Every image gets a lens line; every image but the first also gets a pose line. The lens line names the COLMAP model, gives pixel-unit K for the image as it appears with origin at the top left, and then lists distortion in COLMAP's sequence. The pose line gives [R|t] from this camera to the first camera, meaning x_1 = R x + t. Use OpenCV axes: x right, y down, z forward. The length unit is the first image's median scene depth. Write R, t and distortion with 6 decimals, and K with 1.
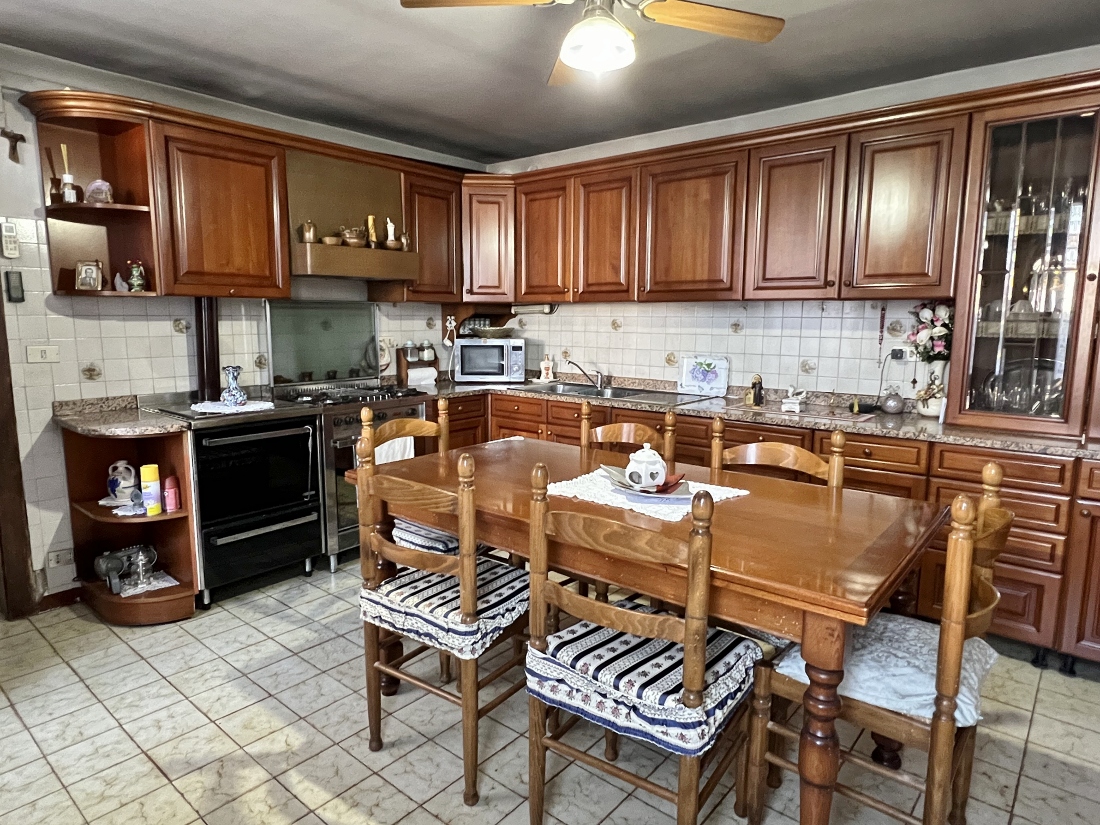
lens RADIAL K [[651.1, 0, 544.2], [0, 651.1, 411.3], [0, 0, 1]] dist [-0.001992, -0.000869]
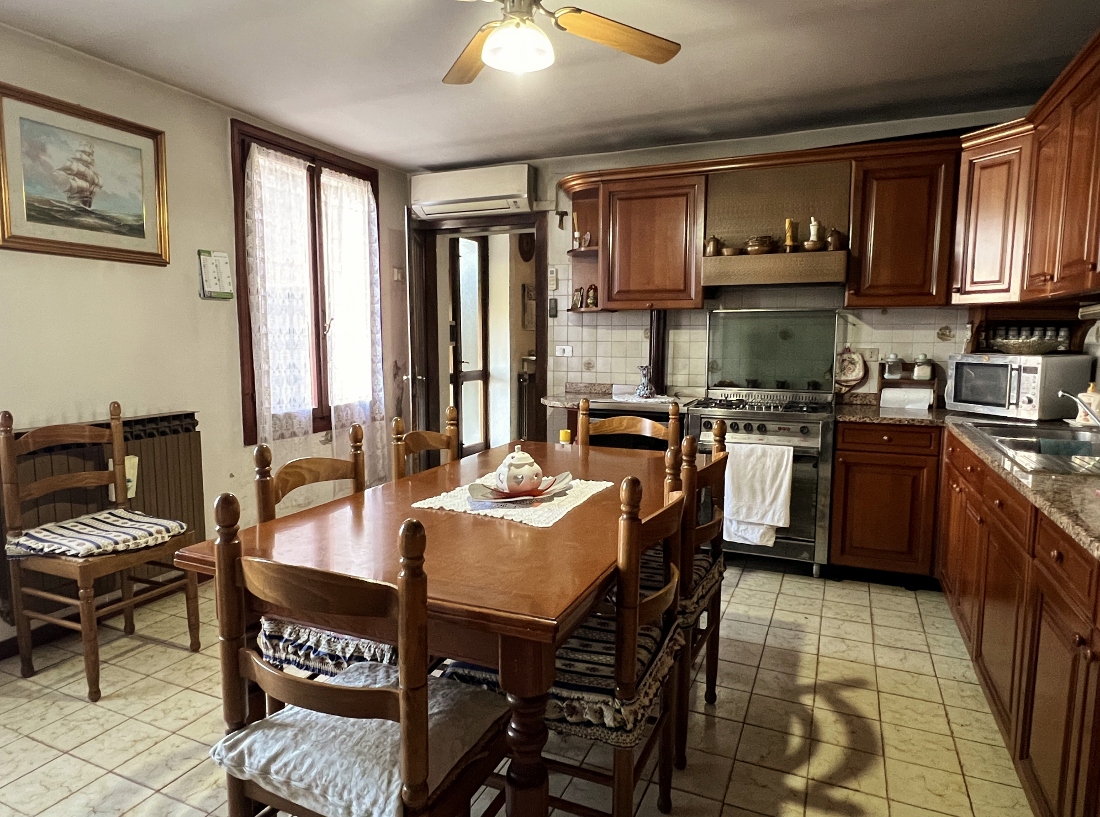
lens RADIAL K [[651.1, 0, 547.7], [0, 651.1, 406.2], [0, 0, 1]] dist [-0.001992, -0.000869]
pose [[0.305048, 0.101463, -0.946917, 0.595126], [-0.139952, 0.988289, 0.060811, -0.040361], [0.941997, 0.113973, 0.315676, 0.425903]]
